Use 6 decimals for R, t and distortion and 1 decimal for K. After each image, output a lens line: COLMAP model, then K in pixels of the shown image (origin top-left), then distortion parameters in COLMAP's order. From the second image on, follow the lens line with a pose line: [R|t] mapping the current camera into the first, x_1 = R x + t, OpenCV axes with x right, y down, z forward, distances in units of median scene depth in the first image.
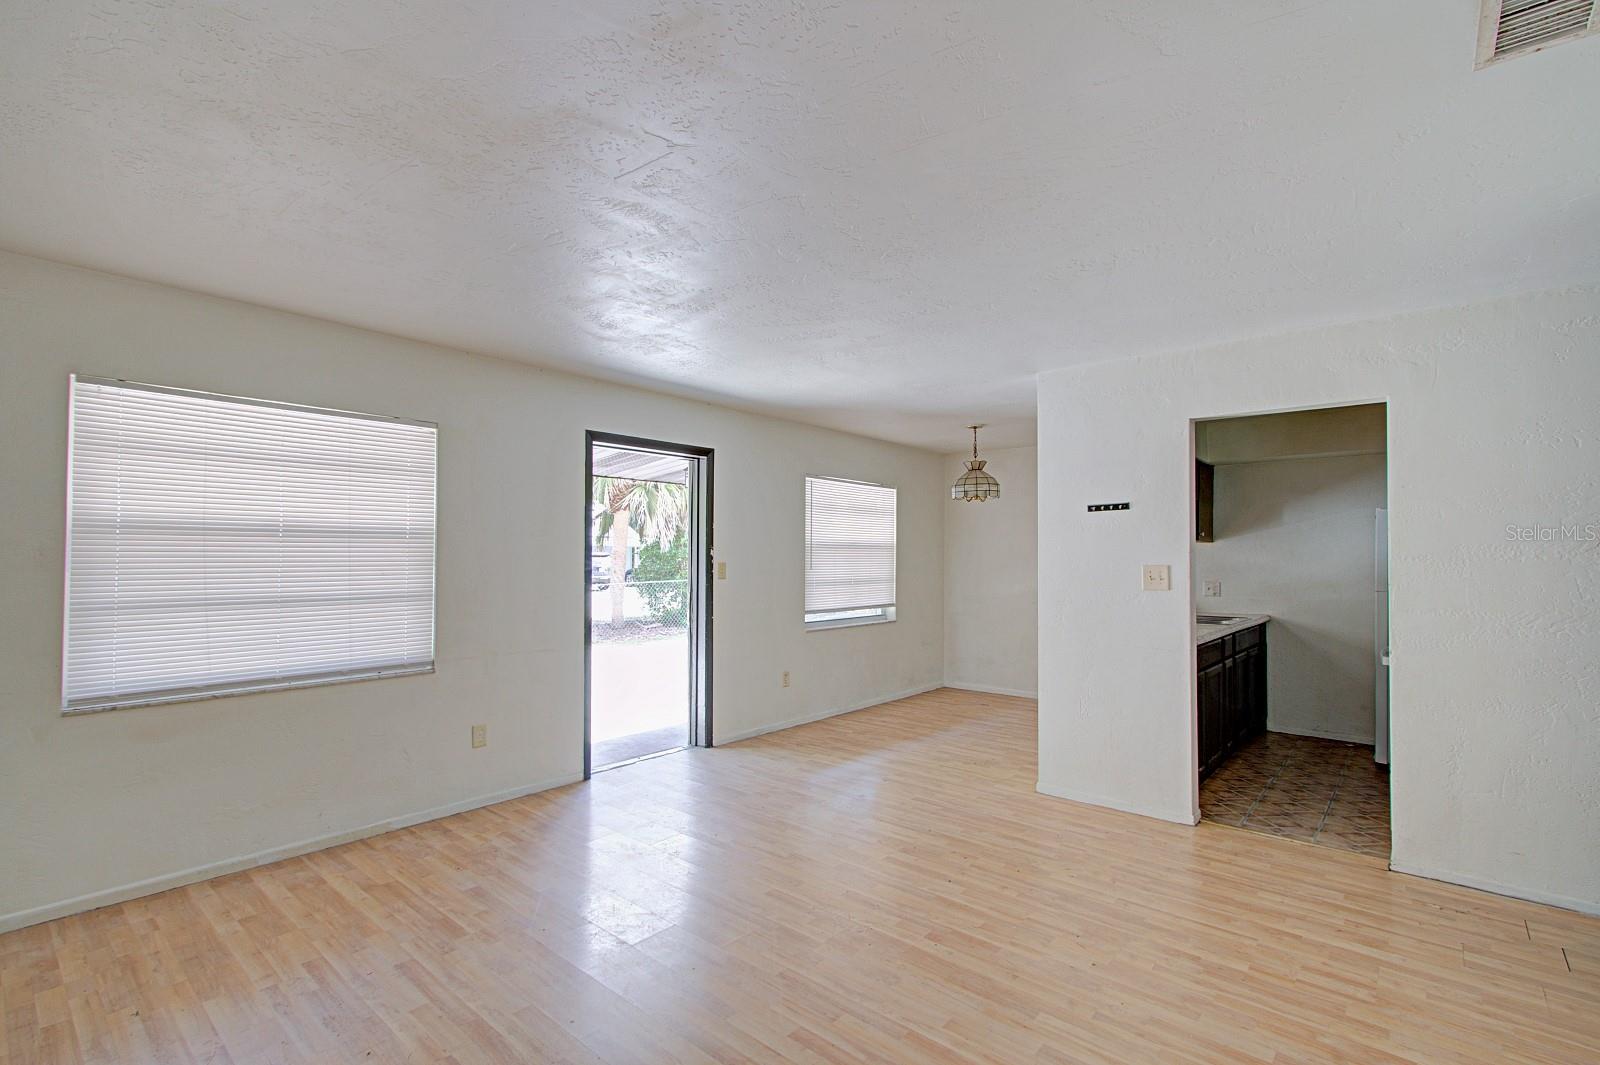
lens RADIAL K [[726.1, 0, 802.1], [0, 726.1, 540.7], [0, 0, 1]] dist [0.004077, 0.001404]
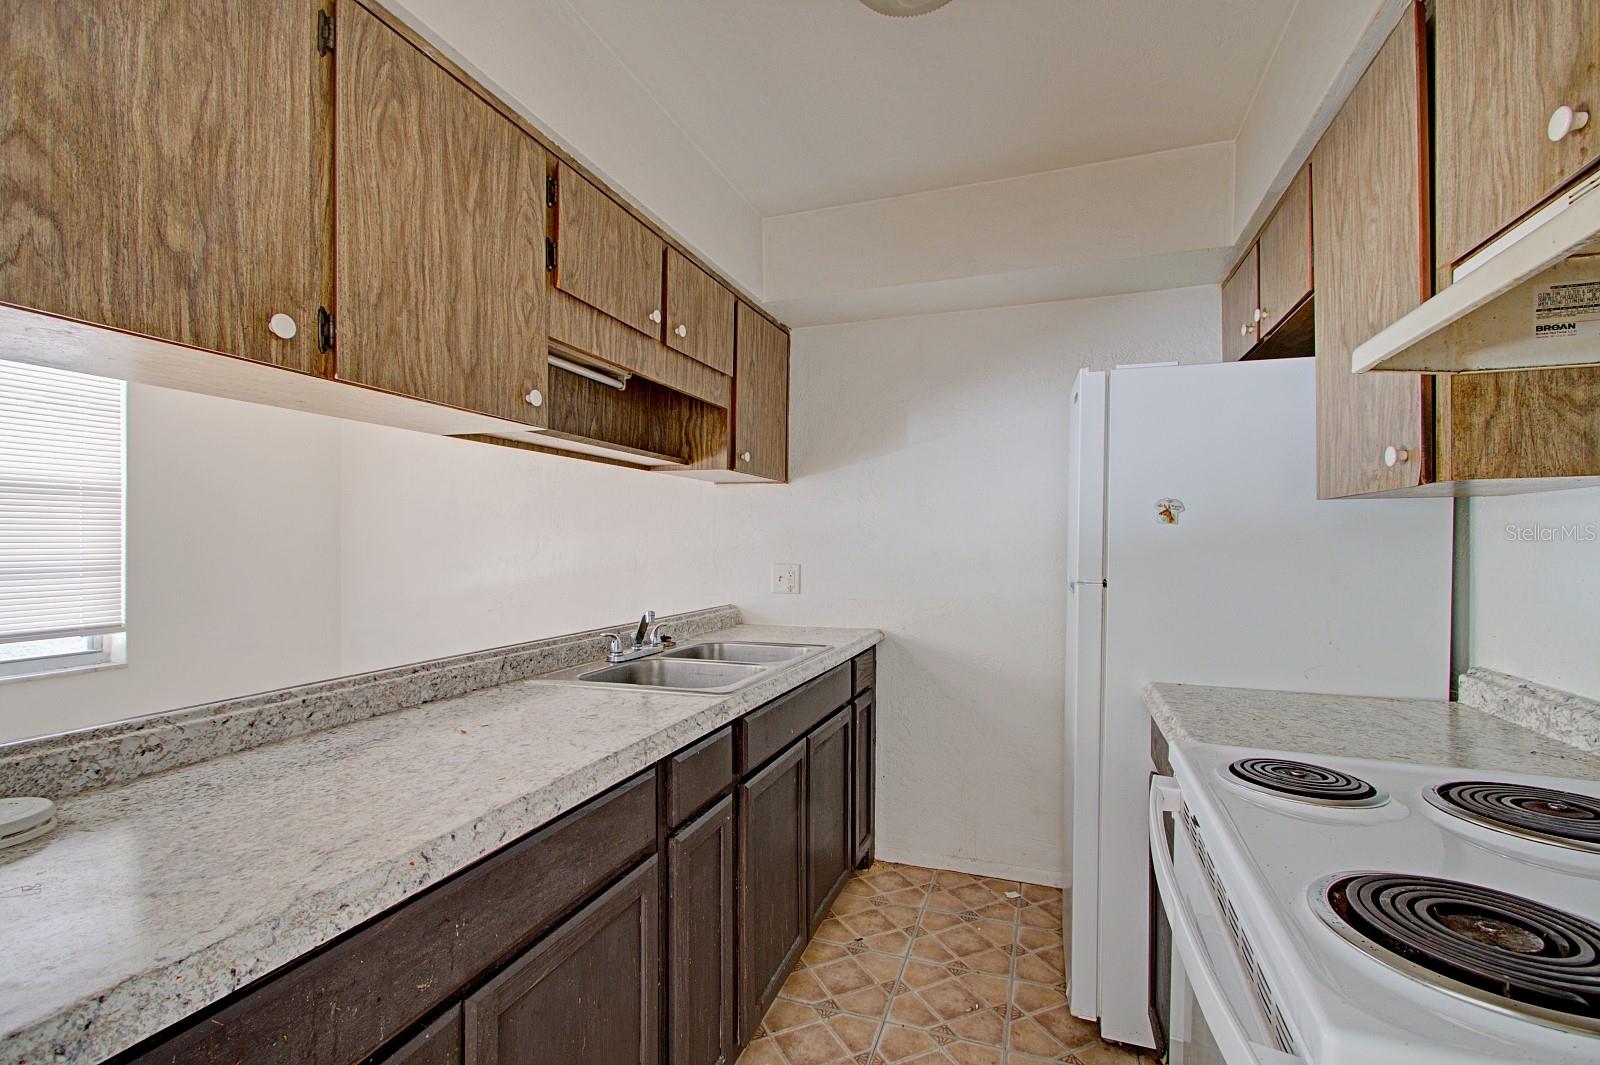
lens RADIAL K [[722.7, 0, 804.2], [0, 722.7, 540.6], [0, 0, 1]] dist [0.007563, -0.001746]
pose [[0.929264, -0.004446, 0.369390, 0.641858], [-0.004407, 0.999723, 0.023119, 0.049759], [-0.369390, -0.023112, 0.928987, 0.875583]]
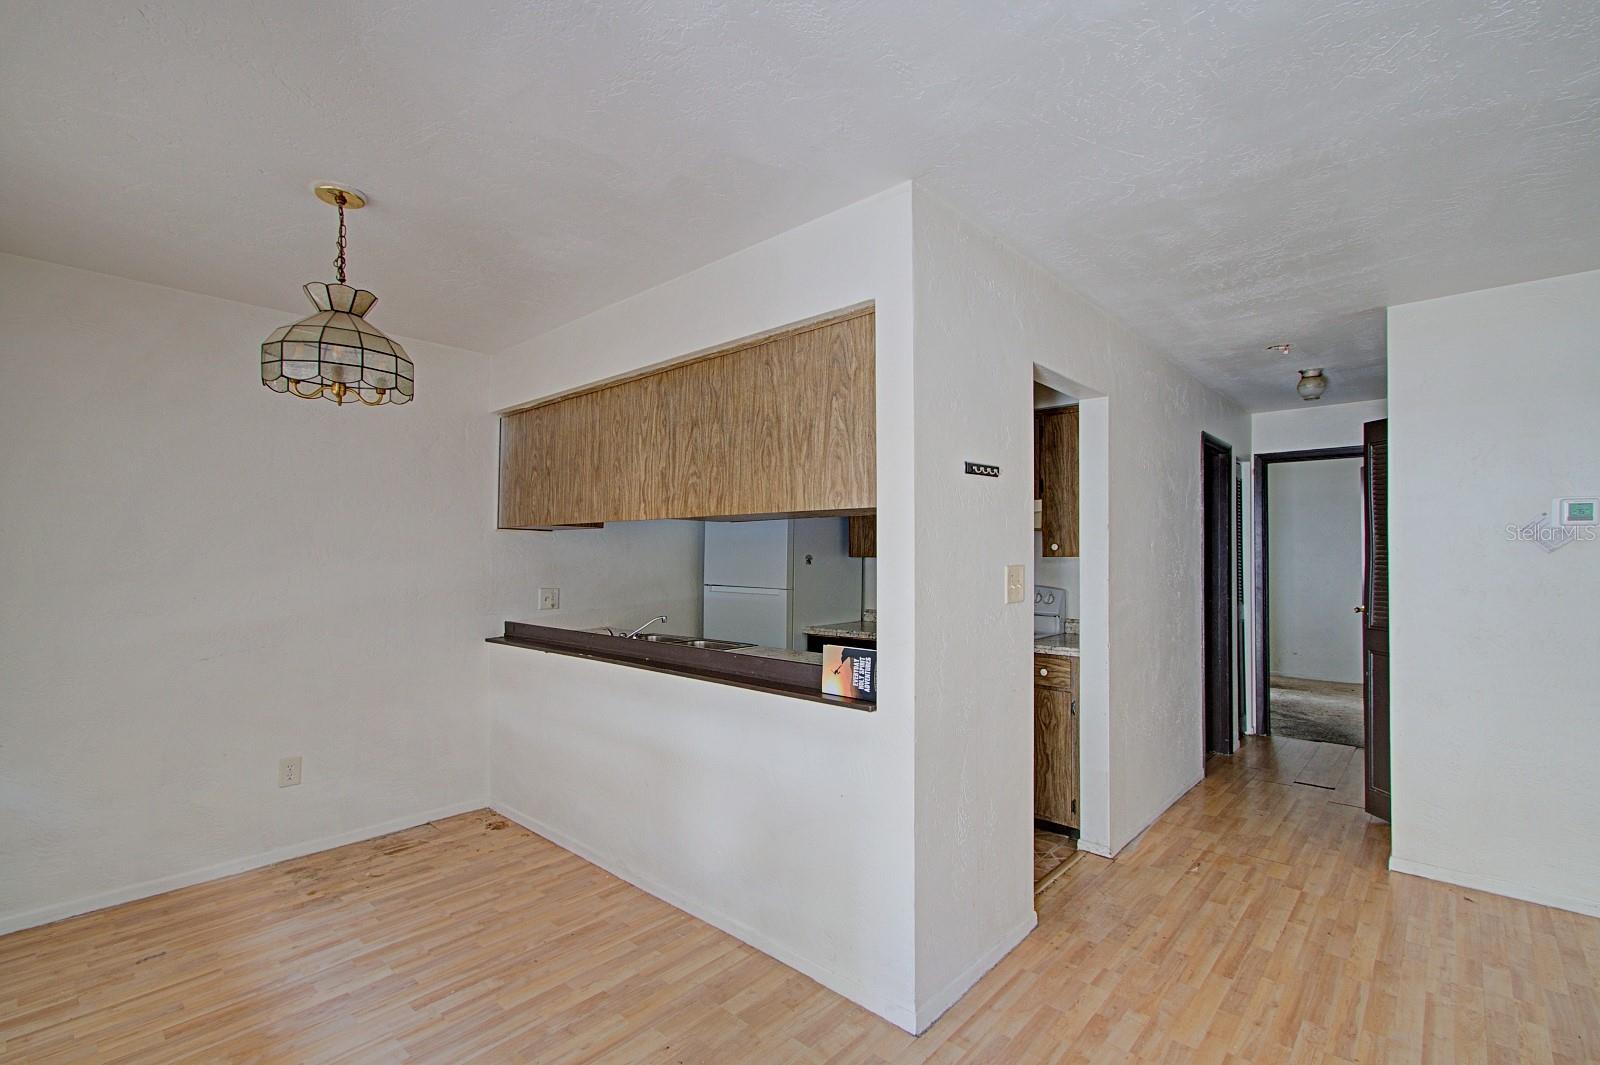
lens RADIAL K [[730.2, 0, 793.9], [0, 730.2, 543.9], [0, 0, 1]] dist [0.001474, 0.000586]
pose [[0.032755, 0.008213, 0.999430, -0.193754], [-0.021795, 0.999734, -0.007501, 0.024606], [-0.999226, -0.021537, 0.032925, 1.208560]]
